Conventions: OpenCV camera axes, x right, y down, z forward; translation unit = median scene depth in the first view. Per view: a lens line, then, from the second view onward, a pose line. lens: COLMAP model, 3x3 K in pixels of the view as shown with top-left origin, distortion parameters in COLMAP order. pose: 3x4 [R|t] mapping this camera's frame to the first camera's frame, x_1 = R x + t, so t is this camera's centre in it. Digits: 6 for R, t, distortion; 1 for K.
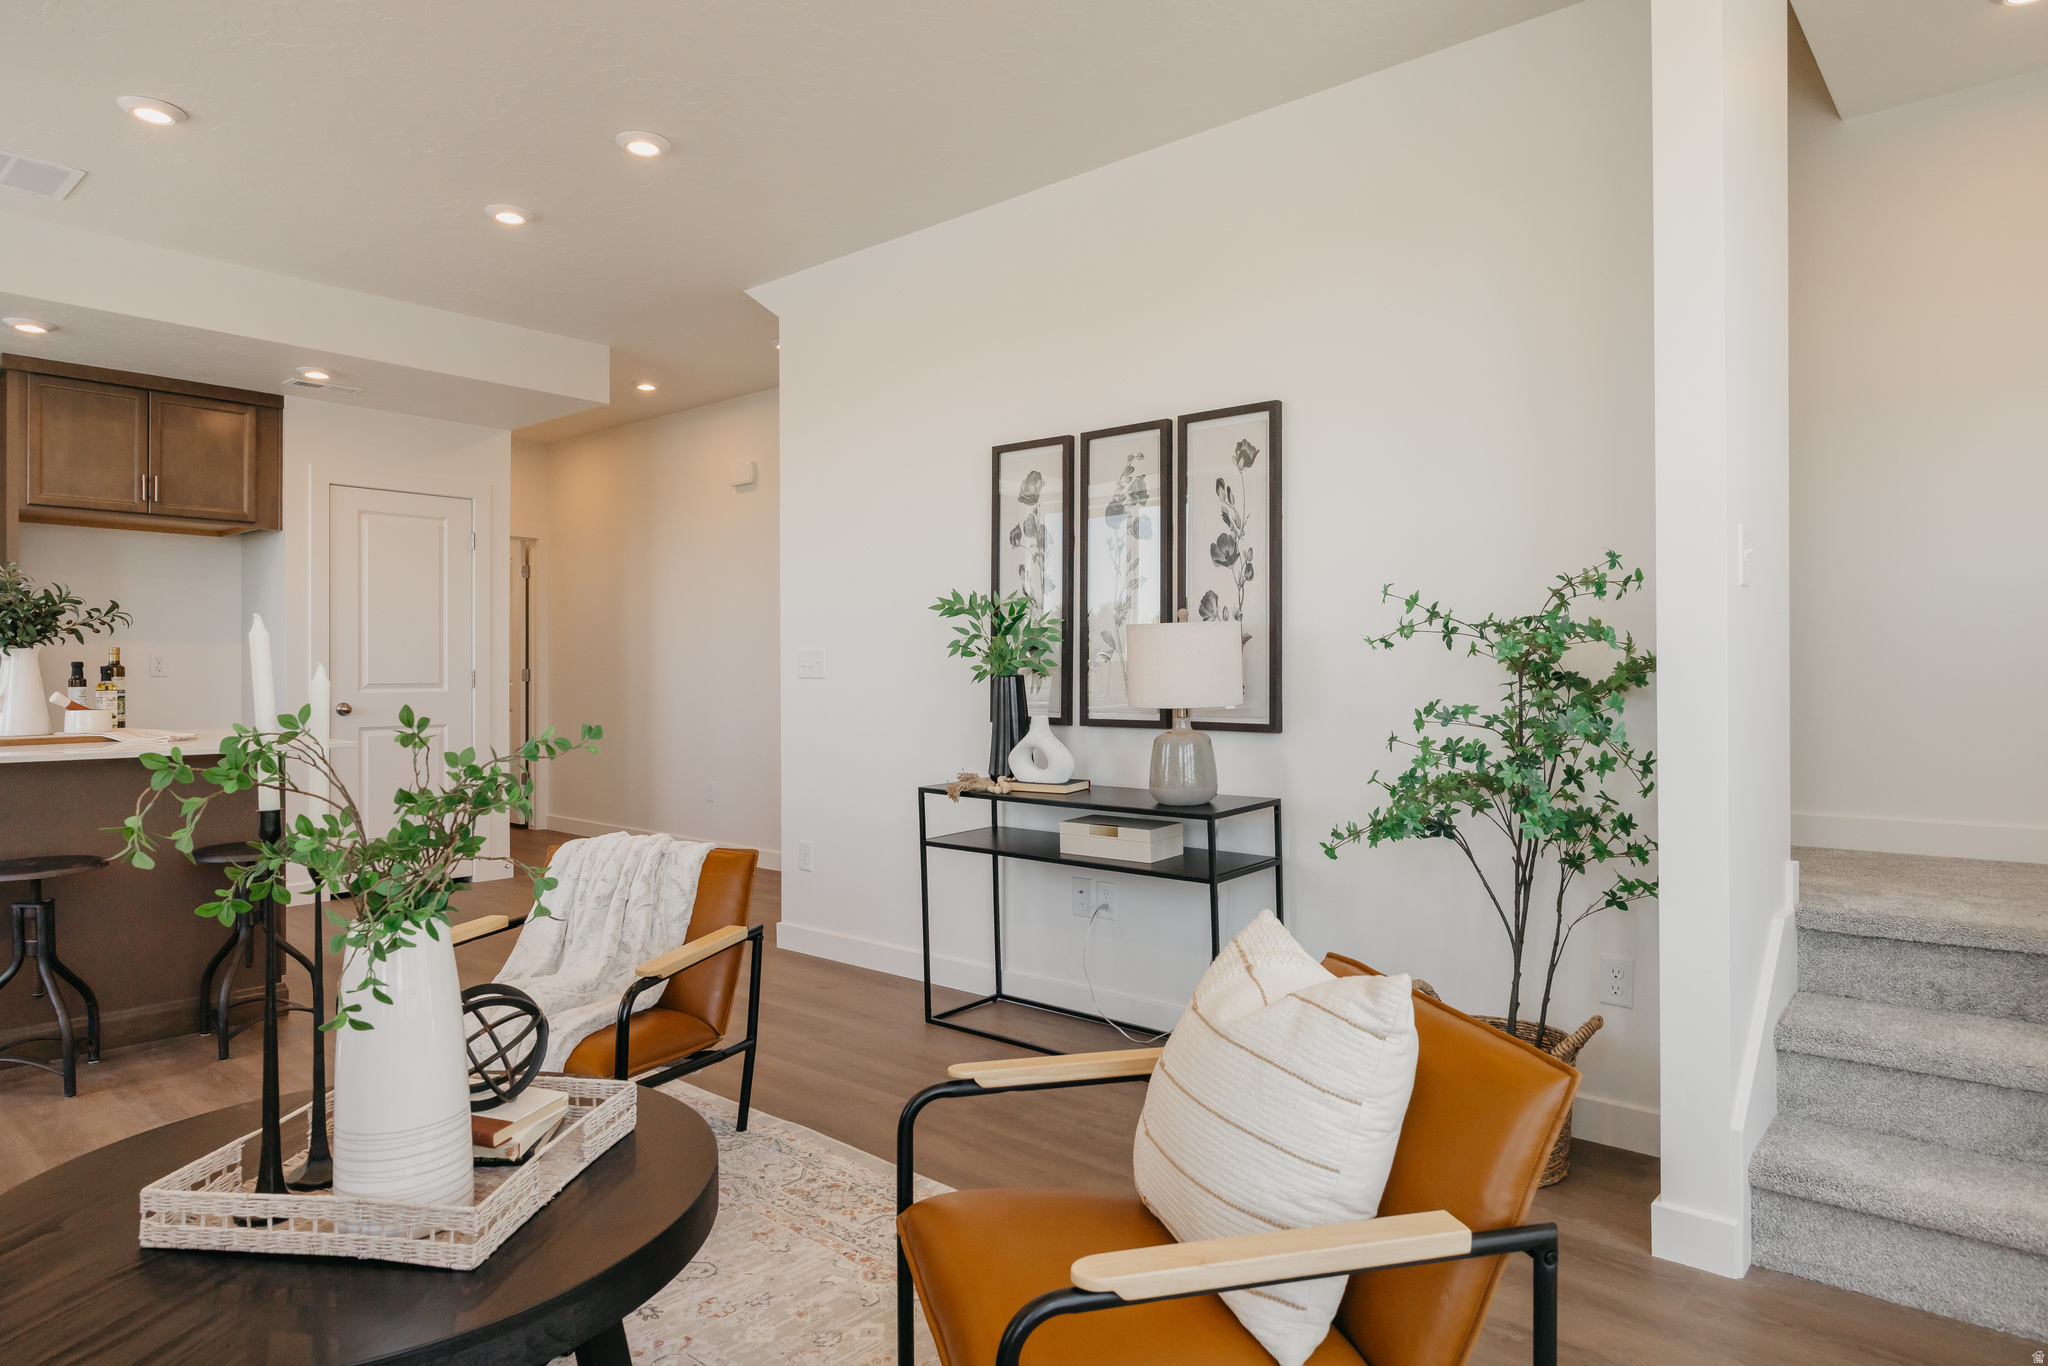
lens RADIAL K [[1212.0, 0, 1035.6], [0, 1212.0, 676.5], [0, 0, 1]] dist [-0.004287, -0.002433]
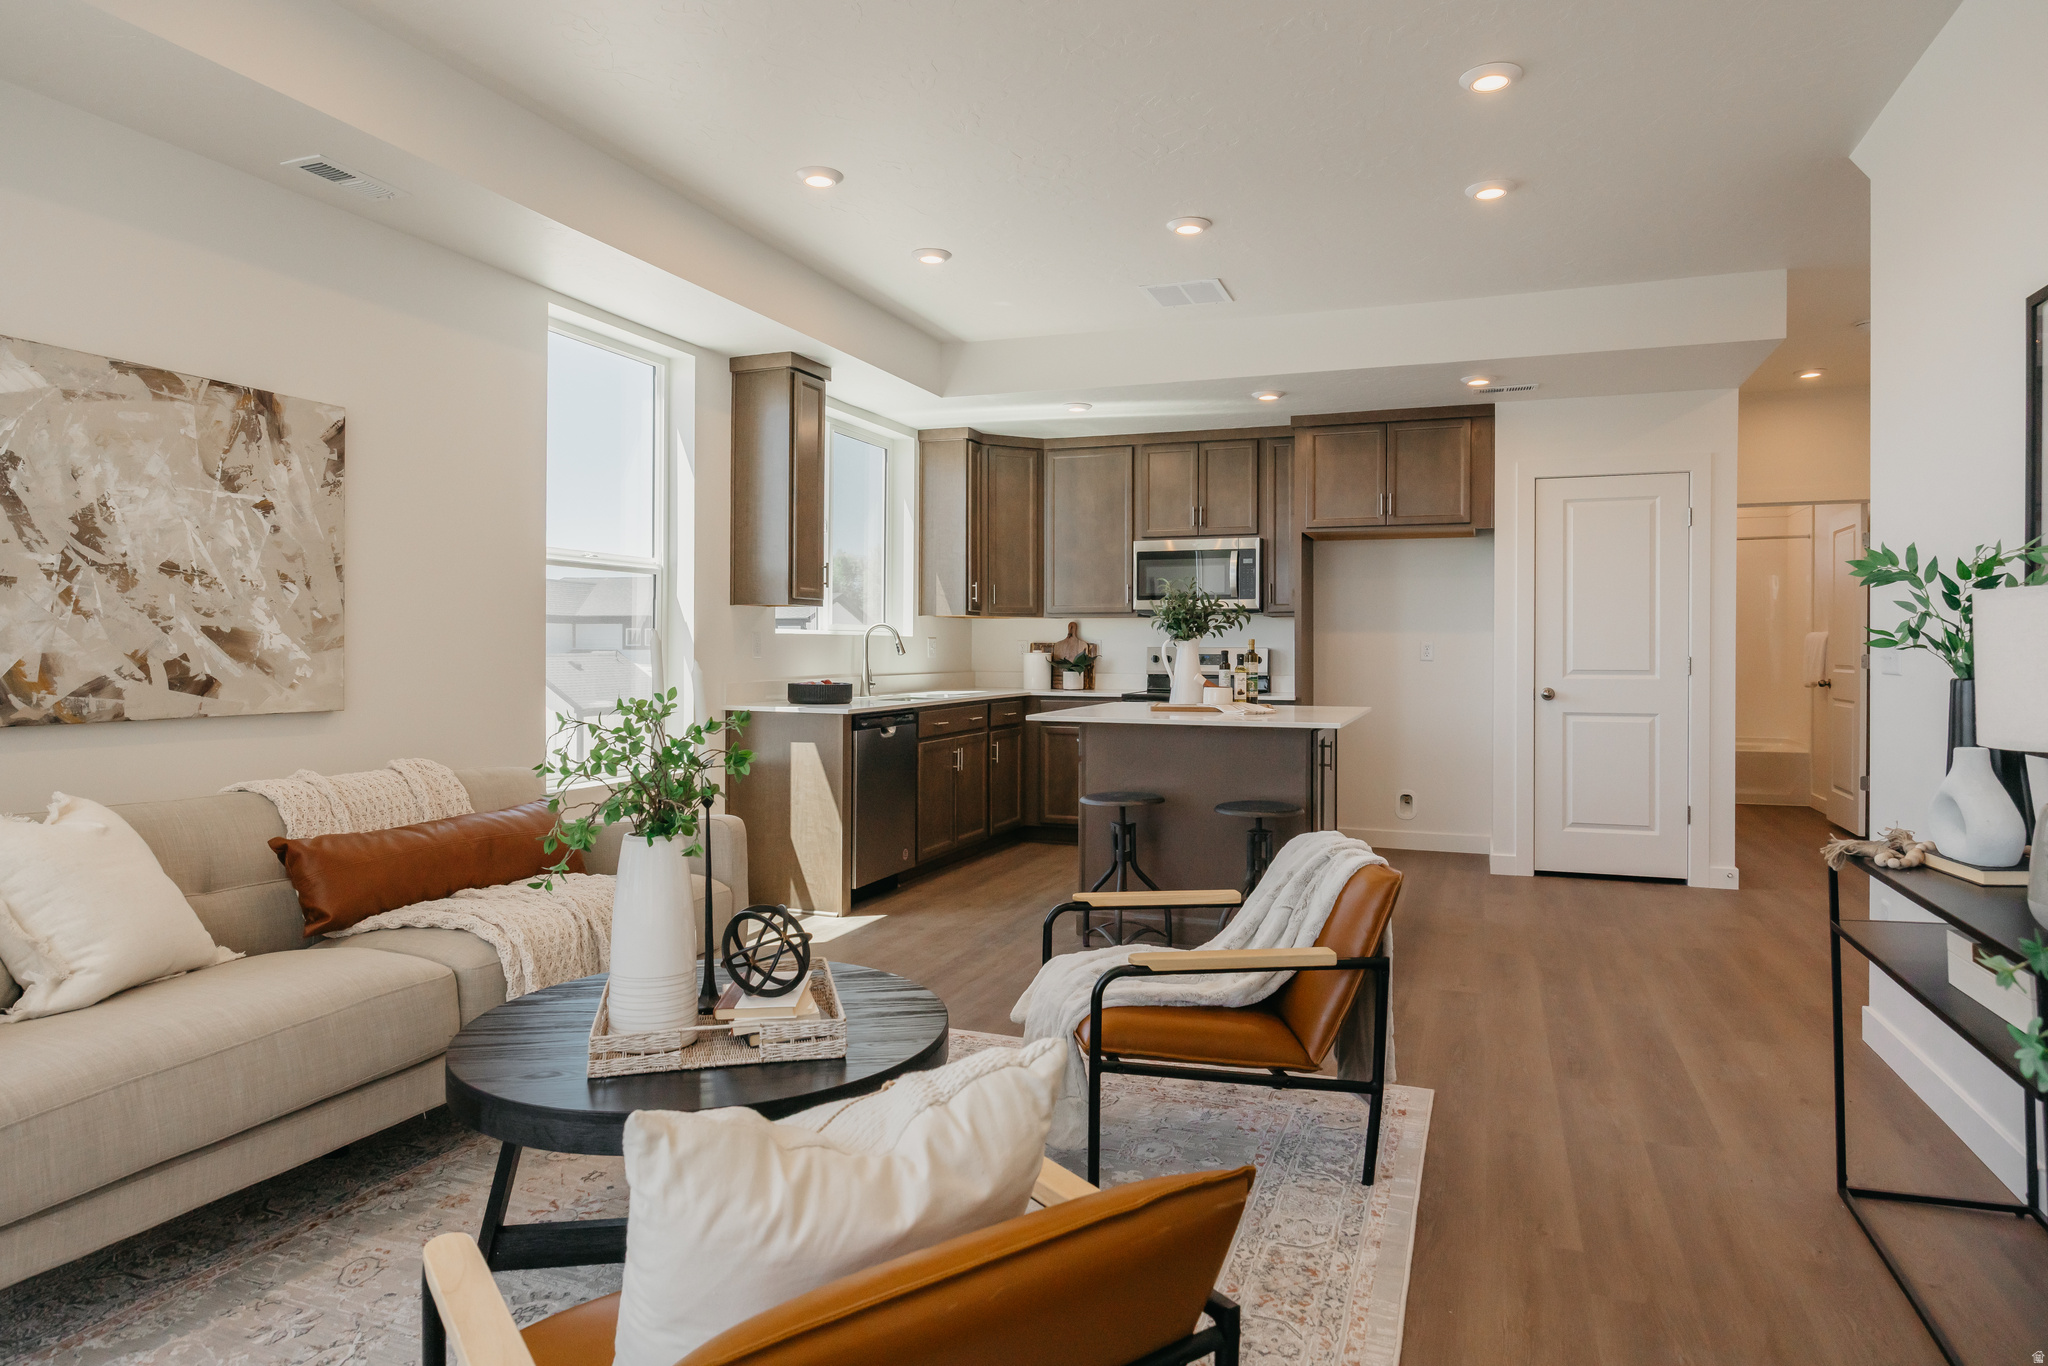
lens RADIAL K [[1215.8, 0, 1026.0], [0, 1215.8, 654.9], [0, 0, 1]] dist [-0.006774, -0.000066]
pose [[0.343742, 0.006479, -0.939042, 0.378468], [-0.007923, 0.999961, 0.003999, -0.010919], [0.939031, 0.006066, 0.343780, 0.340806]]
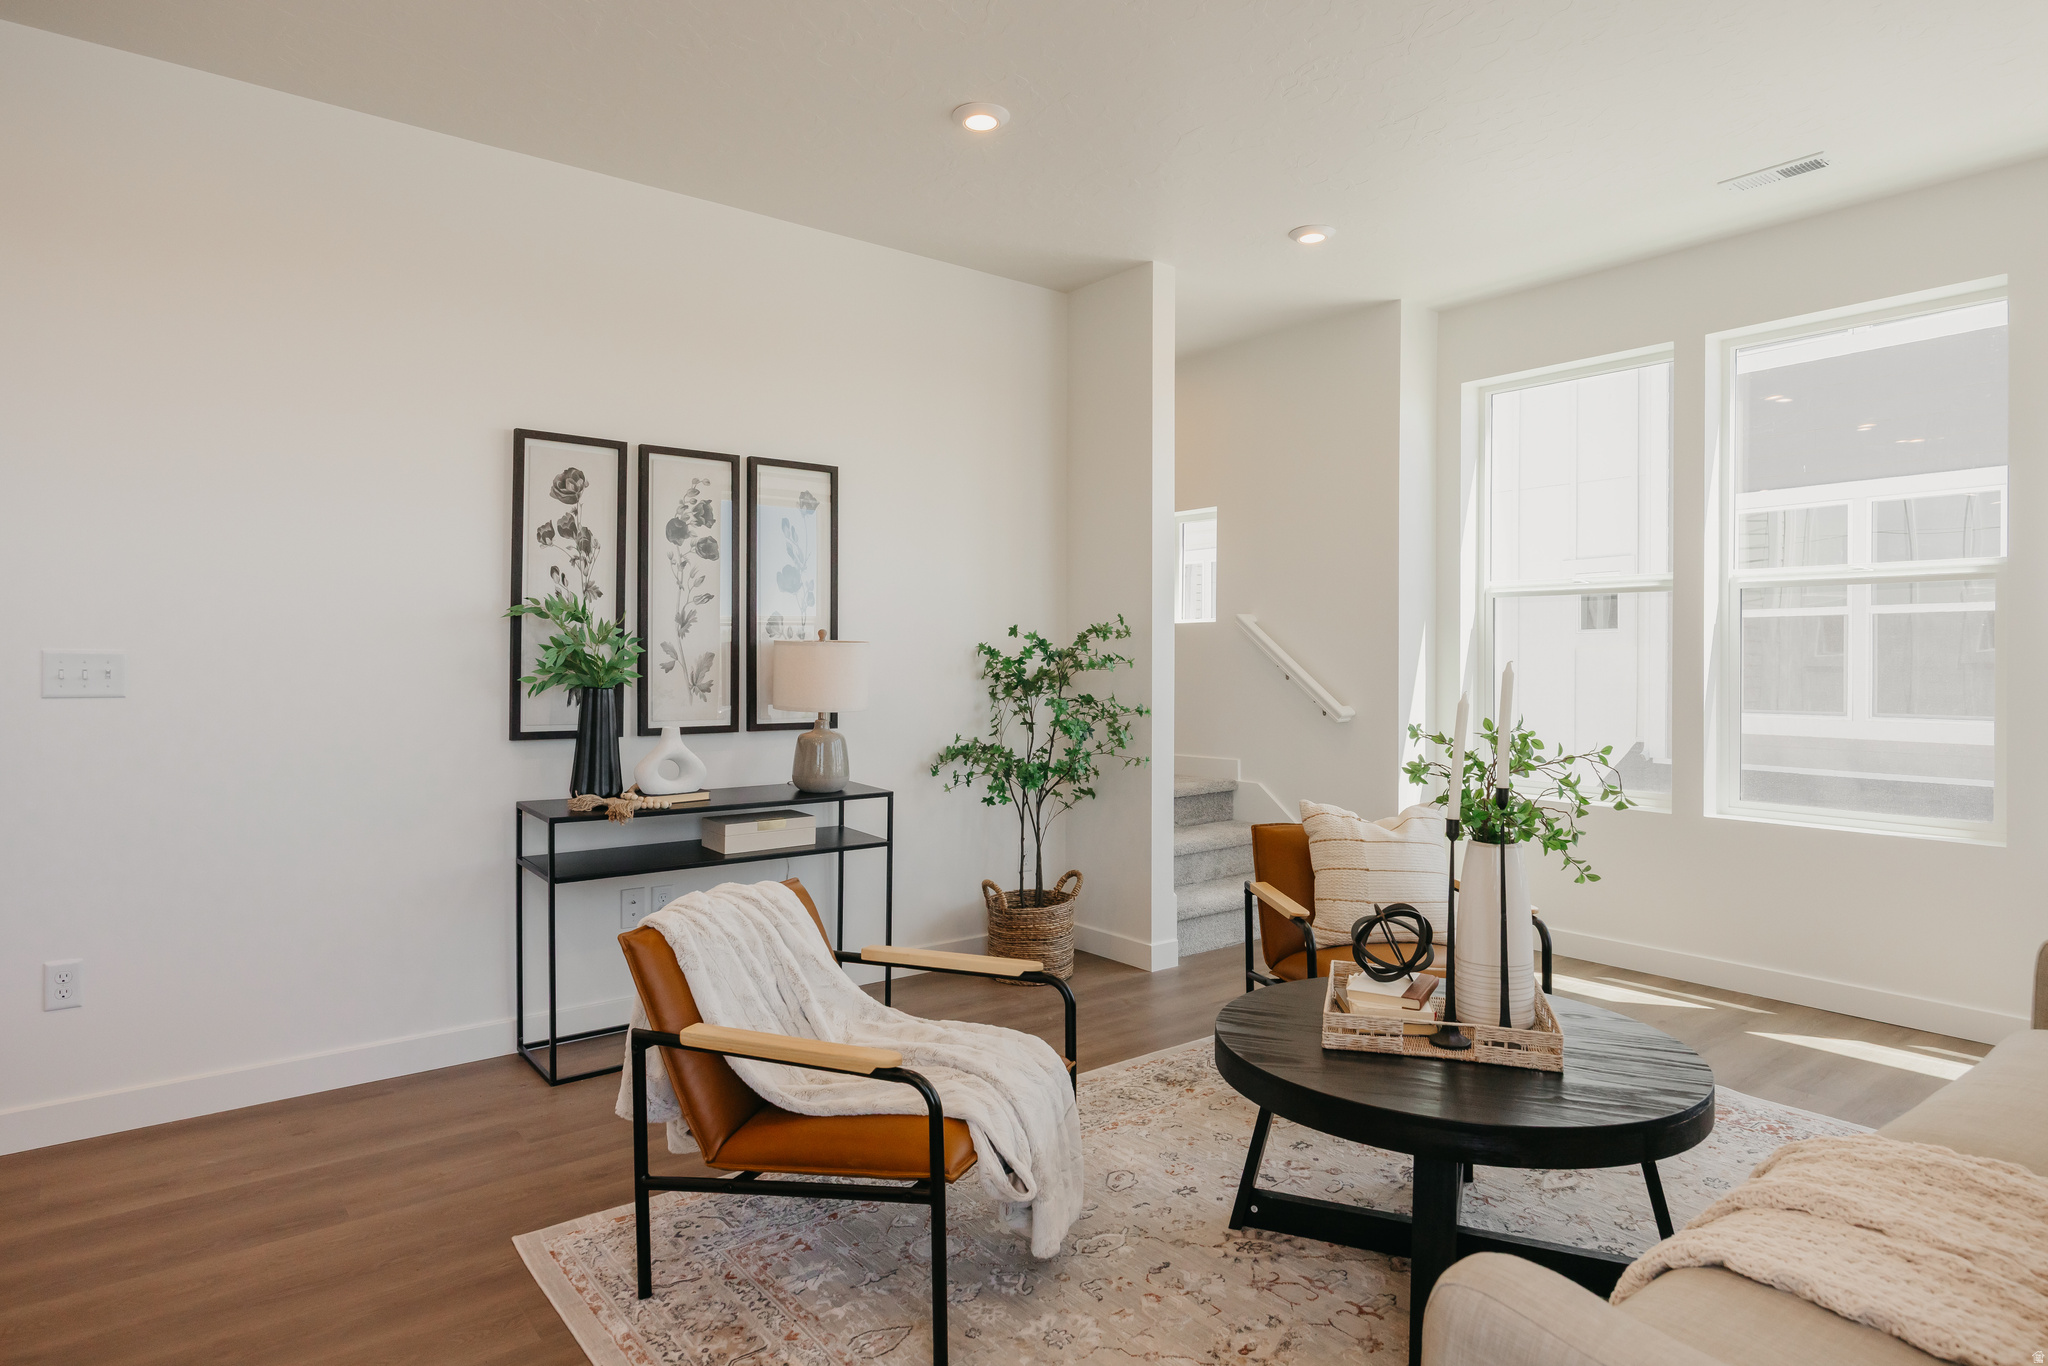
lens RADIAL K [[1153.6, 0, 1015.1], [0, 1153.6, 665.9], [0, 0, 1]] dist [-0.000029, -0.000687]
pose [[0.194374, -0.005664, 0.980911, -0.839294], [-0.000127, 0.999983, 0.005799, -0.023270], [-0.980927, -0.001252, 0.194370, 0.513233]]
